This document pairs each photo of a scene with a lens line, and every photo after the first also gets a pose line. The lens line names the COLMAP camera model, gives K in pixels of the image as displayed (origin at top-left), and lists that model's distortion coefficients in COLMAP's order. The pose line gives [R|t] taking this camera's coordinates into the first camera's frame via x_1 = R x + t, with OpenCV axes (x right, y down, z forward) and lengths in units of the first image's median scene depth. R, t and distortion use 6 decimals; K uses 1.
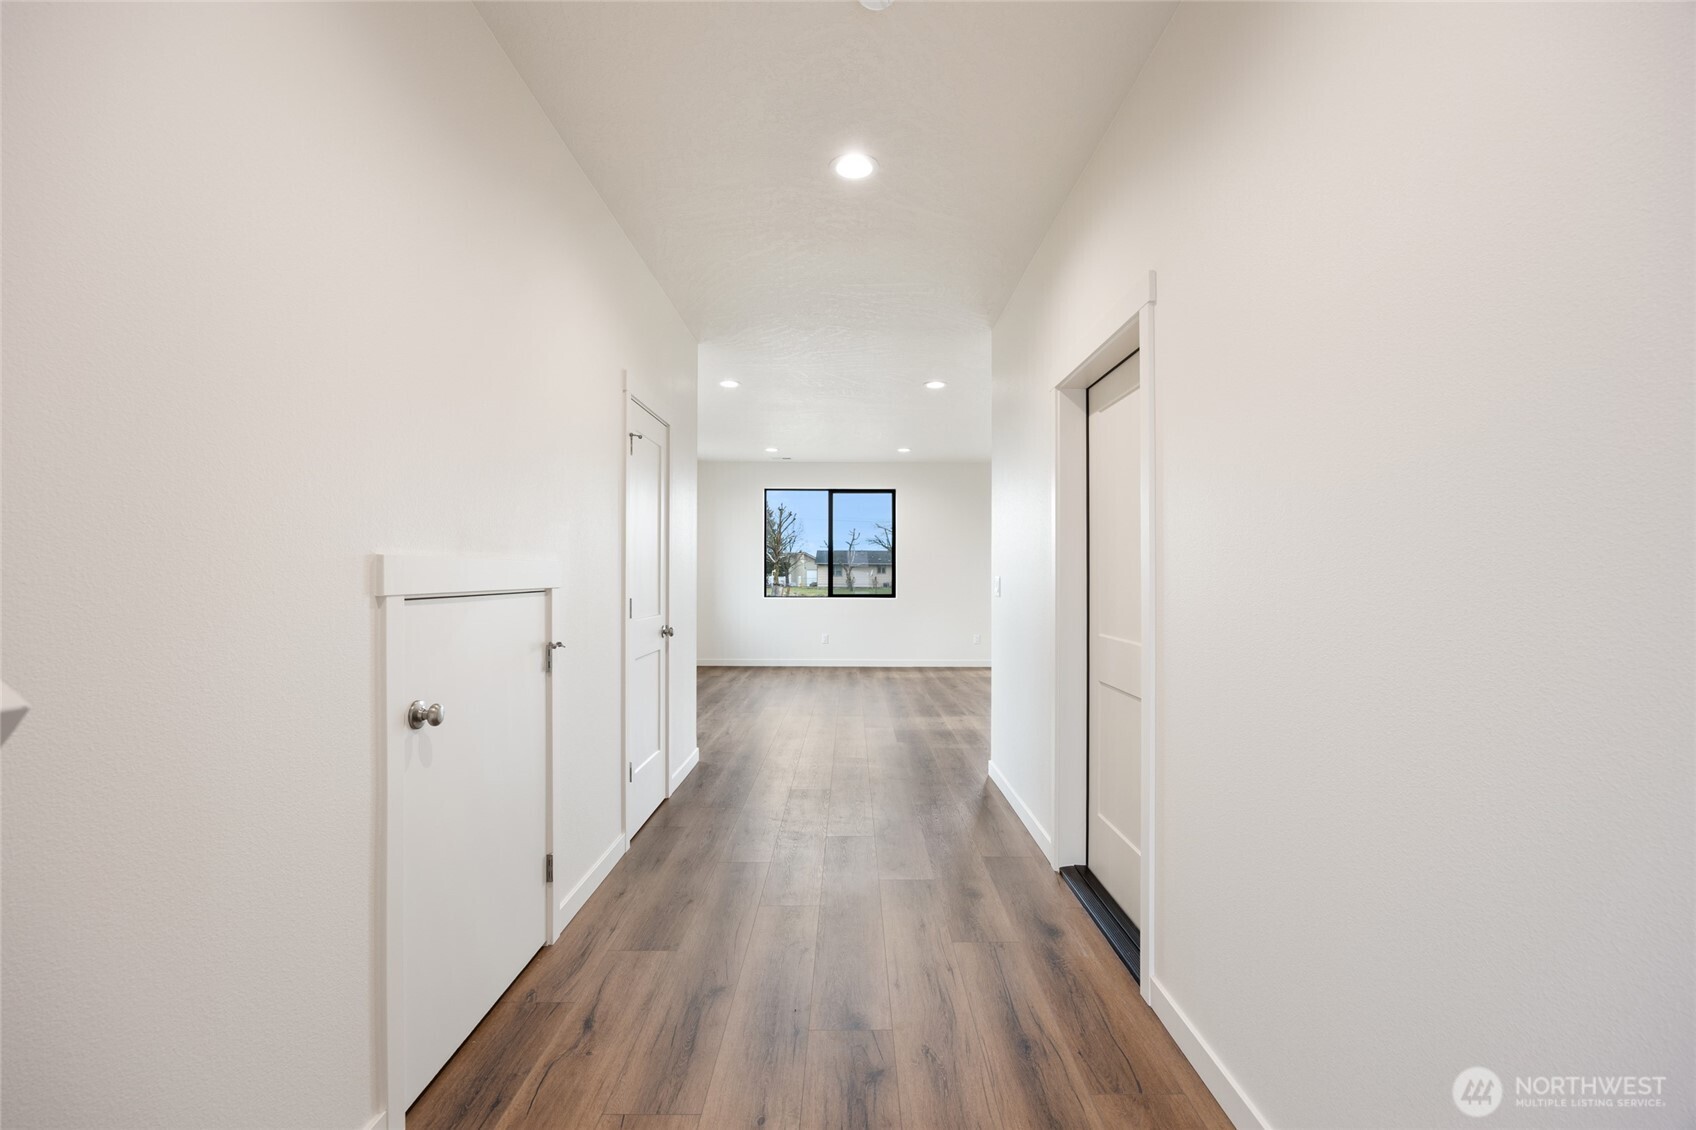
lens RADIAL K [[751.5, 0, 853.7], [0, 751.5, 571.1], [0, 0, 1]] dist [-0.013169, 0.002257]
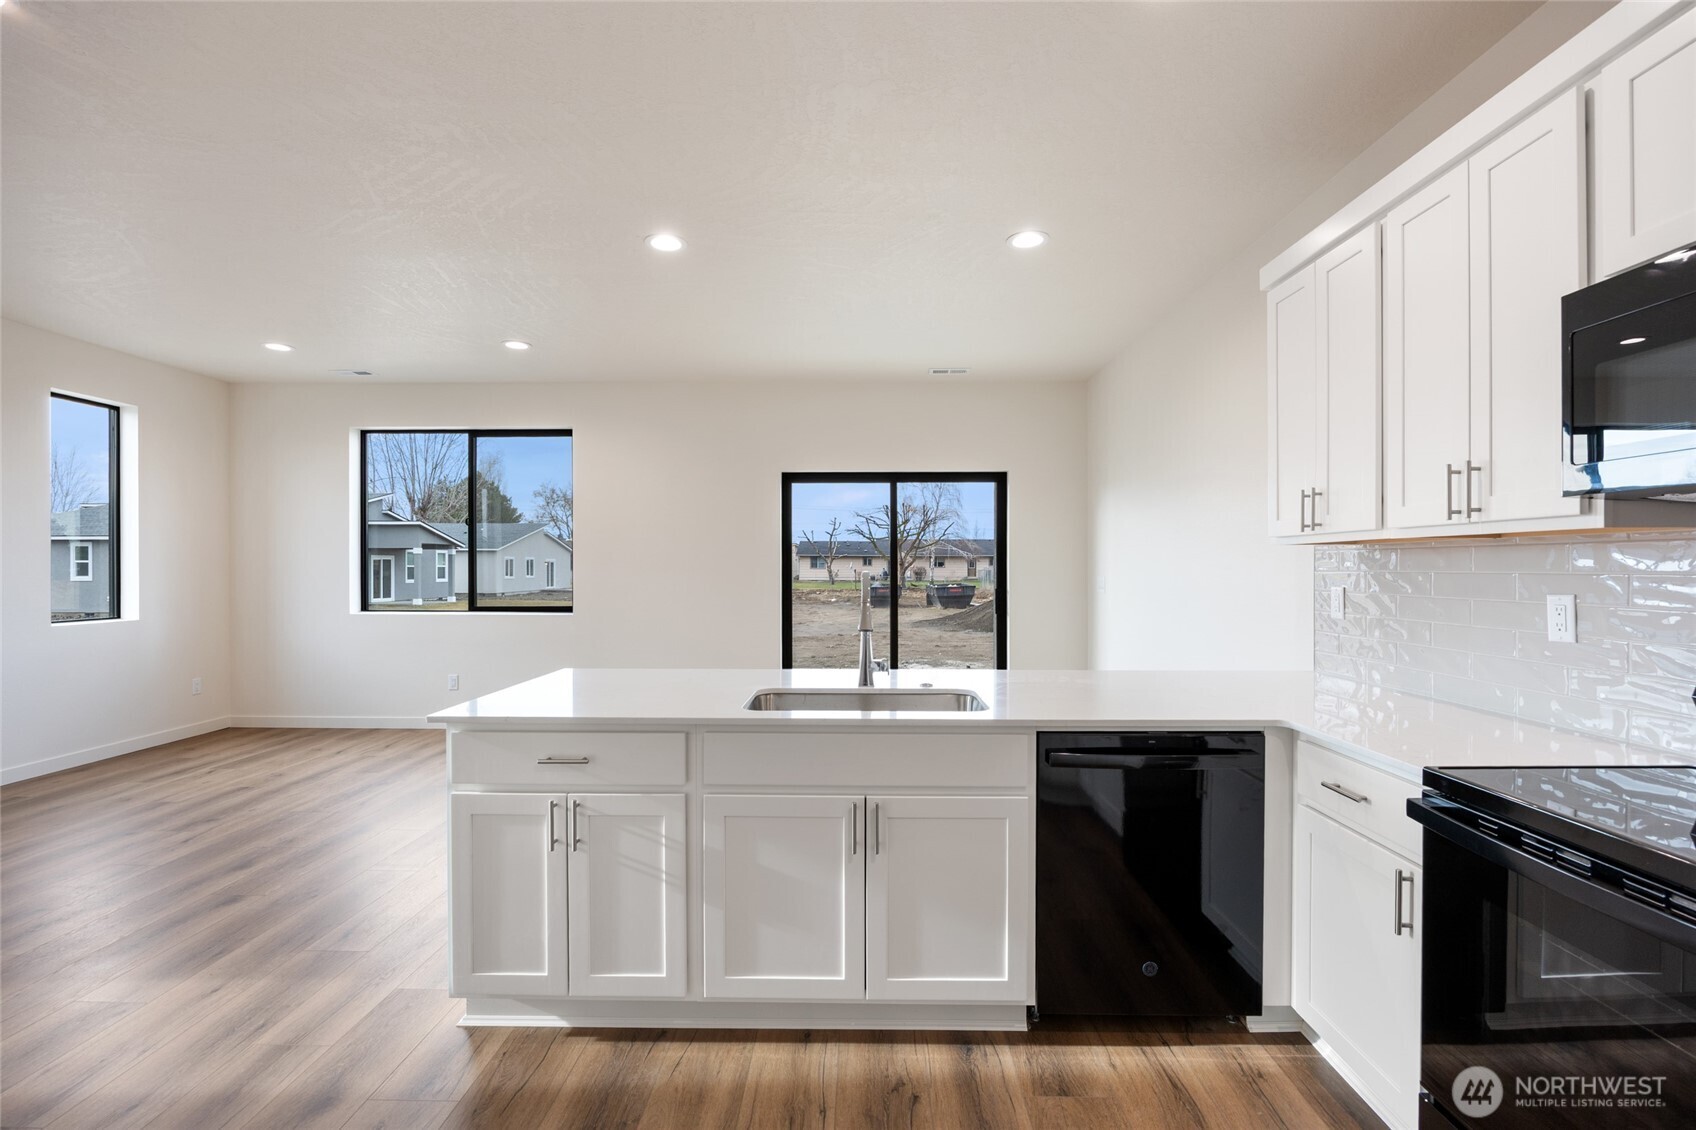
lens RADIAL K [[751.5, 0, 856.1], [0, 751.5, 578.5], [0, 0, 1]] dist [-0.013169, 0.002257]
pose [[0.999900, -0.000383, -0.014147, 0.283575], [0.000678, 0.999782, 0.020859, -0.003321], [0.014136, -0.020867, 0.999682, 0.406208]]
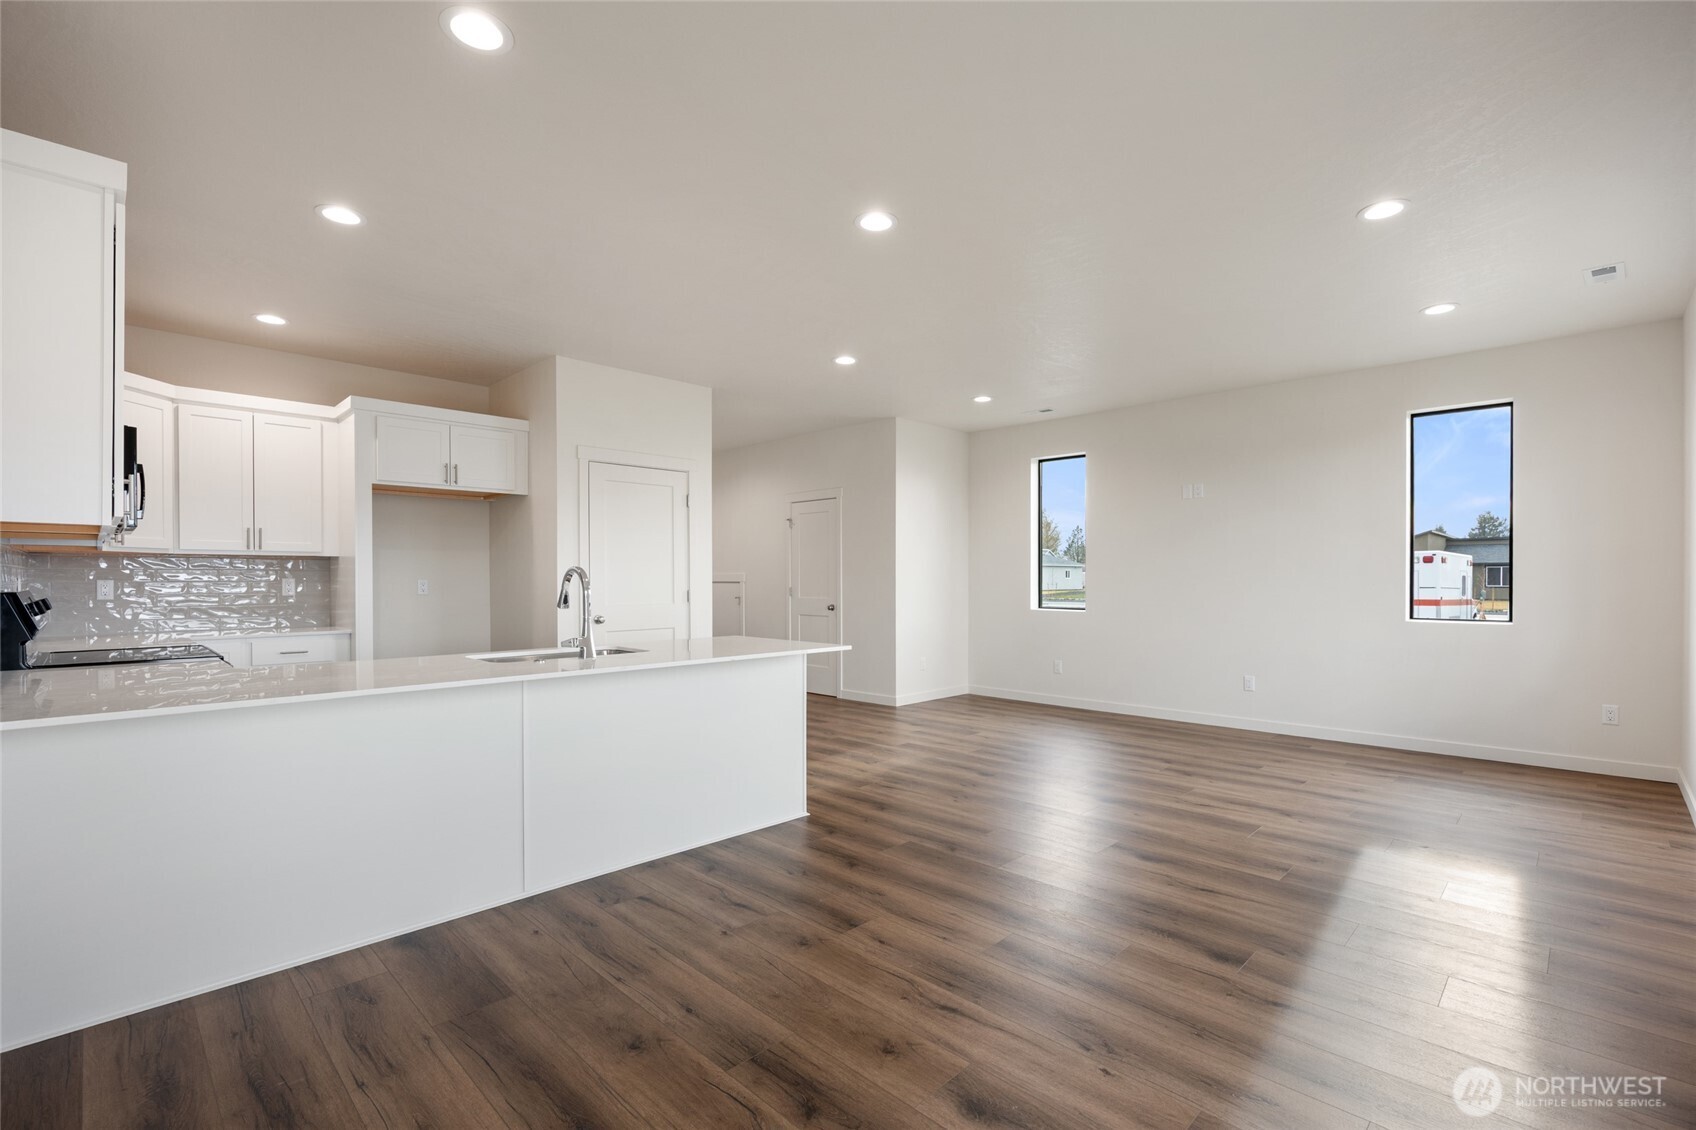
lens RADIAL K [[756.7, 0, 847.4], [0, 756.7, 576.0], [0, 0, 1]] dist [-0.007677, -0.000104]
pose [[-0.711113, -0.001553, -0.703076, 0.427702], [0.002419, 0.999986, -0.004655, 0.004745], [0.703074, -0.005011, -0.711099, 0.950973]]
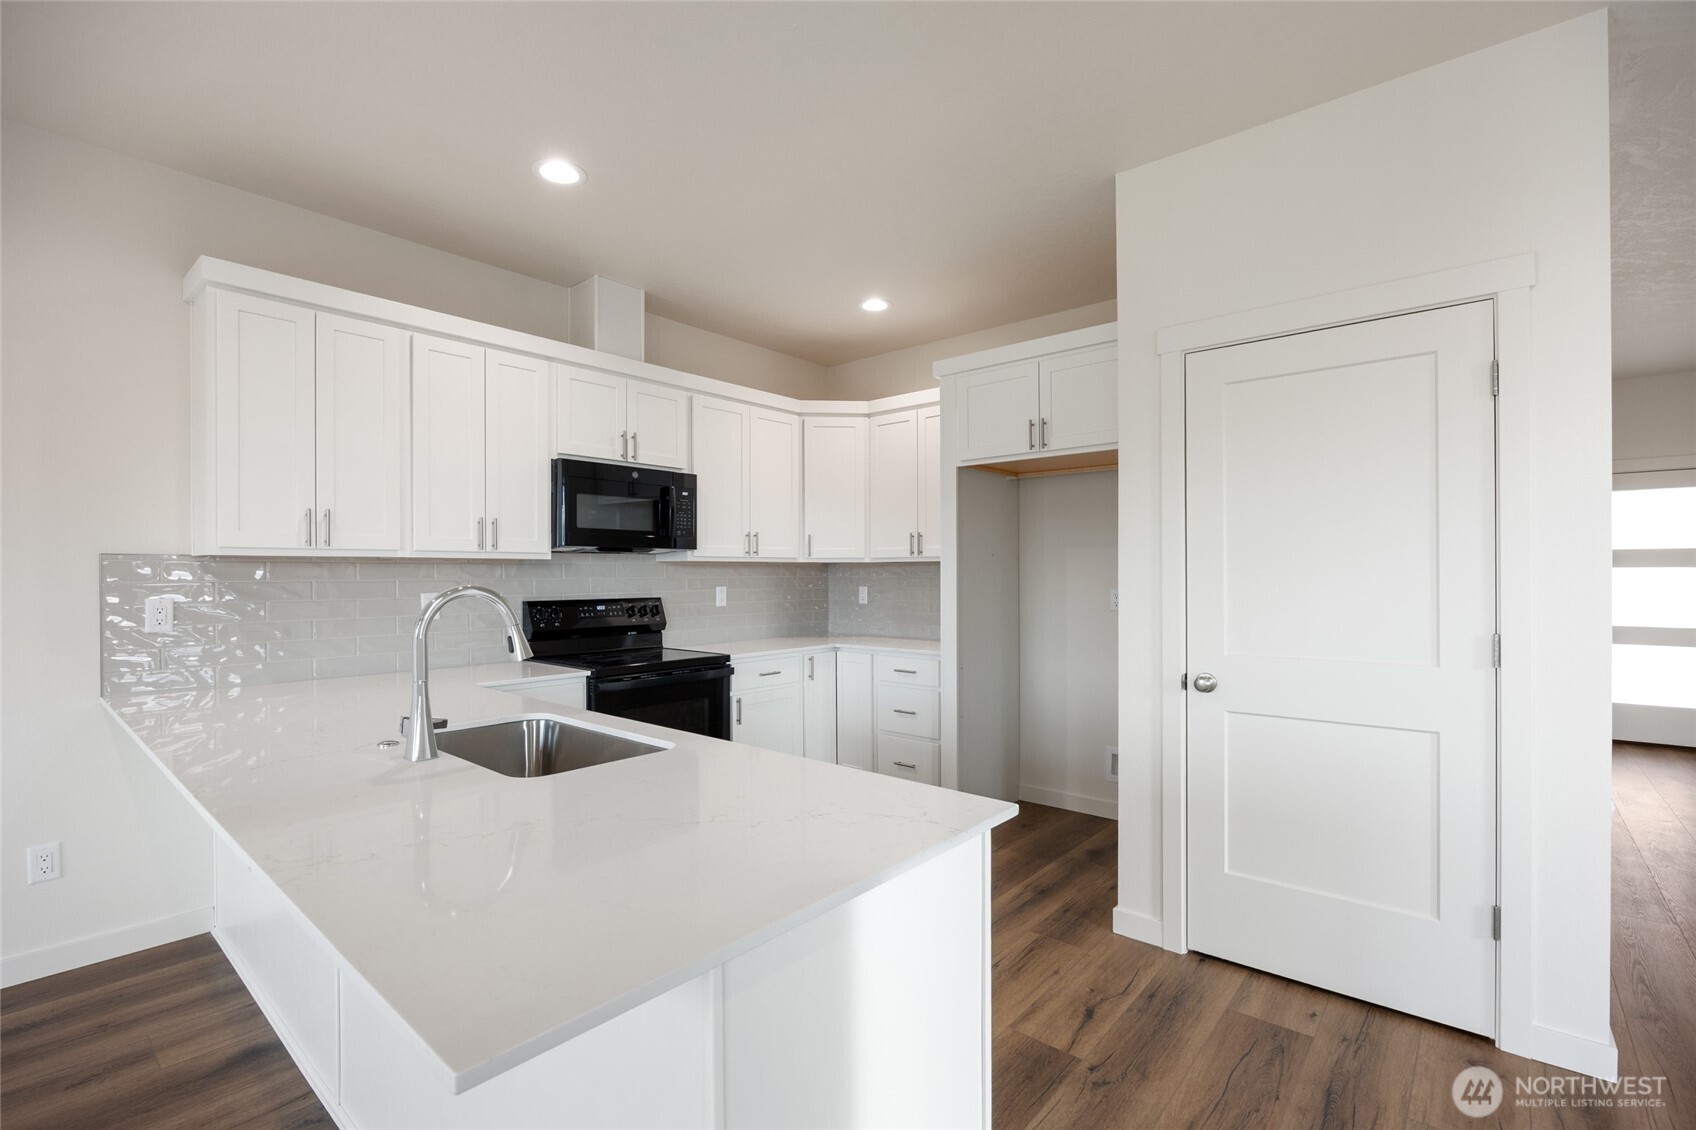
lens RADIAL K [[756.7, 0, 851.0], [0, 756.7, 576.8], [0, 0, 1]] dist [-0.007677, -0.000104]
pose [[-0.753450, -0.002267, 0.657501, 0.103876], [-0.000998, 0.999997, 0.002305, -0.003188], [-0.657505, 0.001081, -0.753450, 0.716714]]
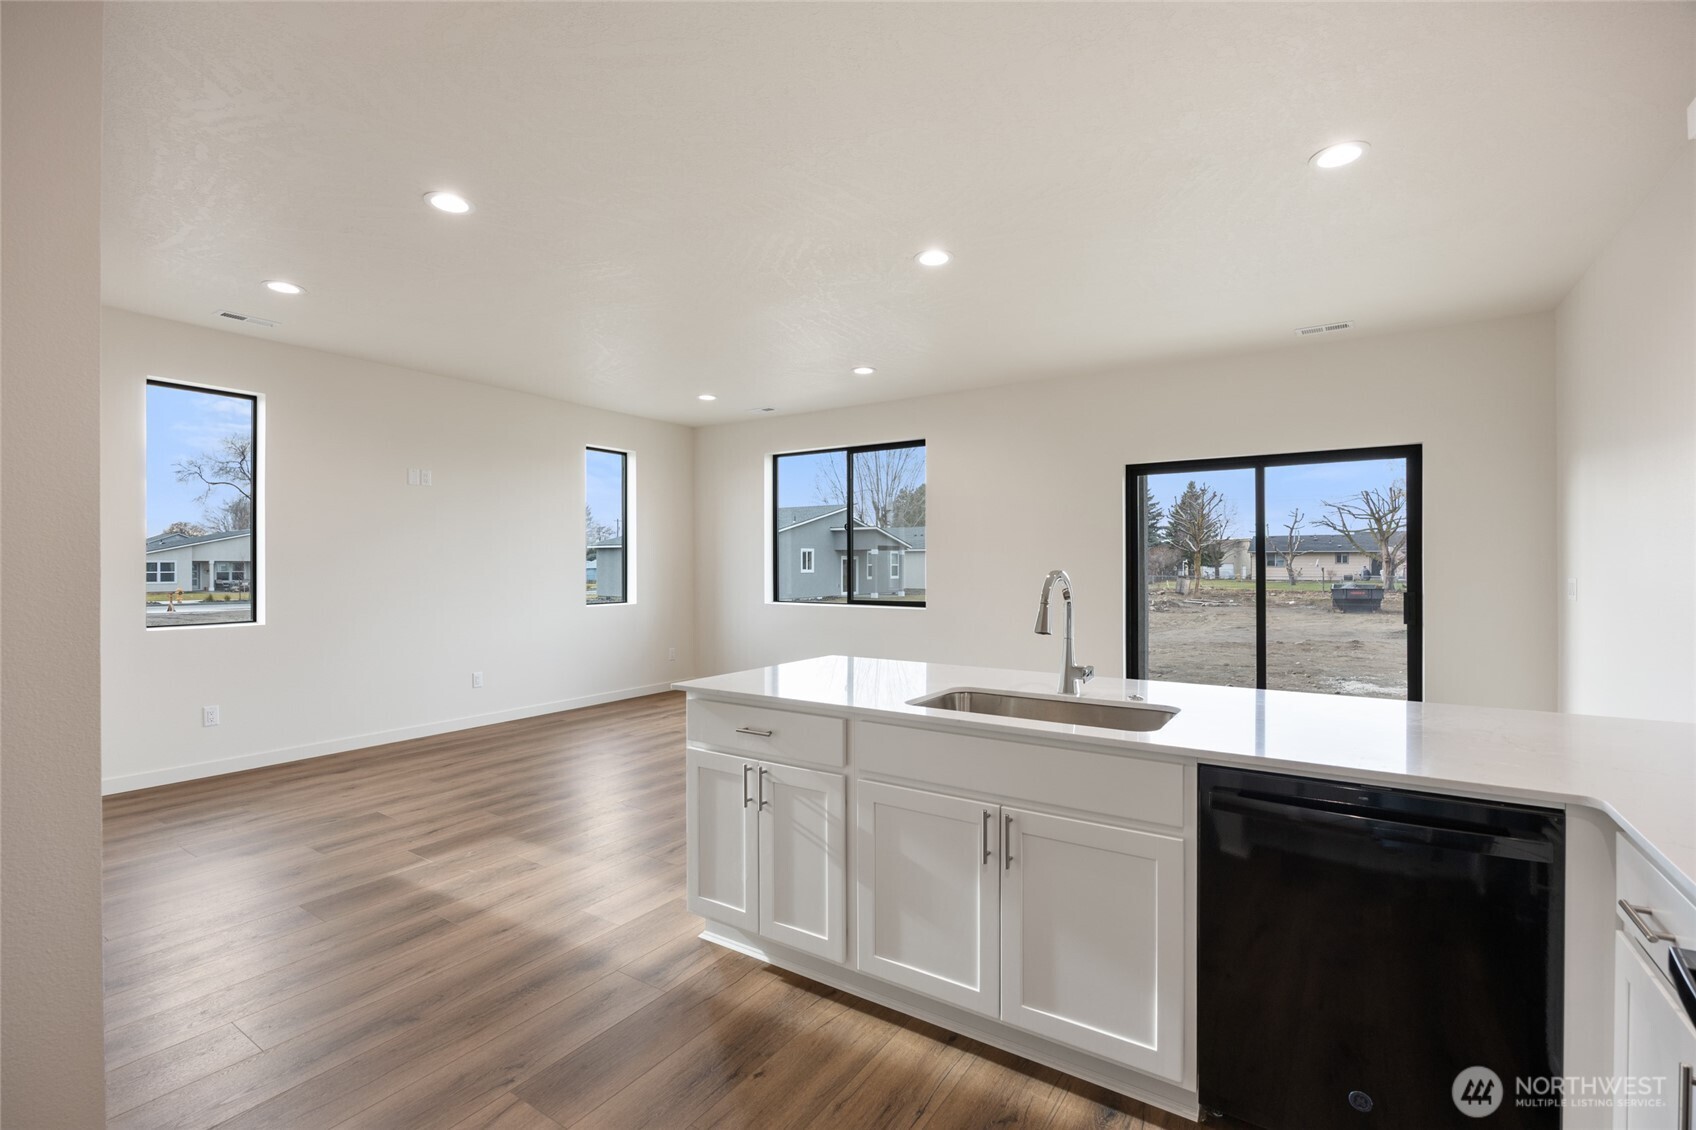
lens RADIAL K [[751.5, 0, 852.8], [0, 751.5, 569.7], [0, 0, 1]] dist [-0.013169, 0.002257]
pose [[0.831486, 0.000631, -0.555545, 0.356248], [0.005525, 0.999941, 0.009405, -0.003316], [0.555518, -0.010890, 0.831433, 0.425560]]
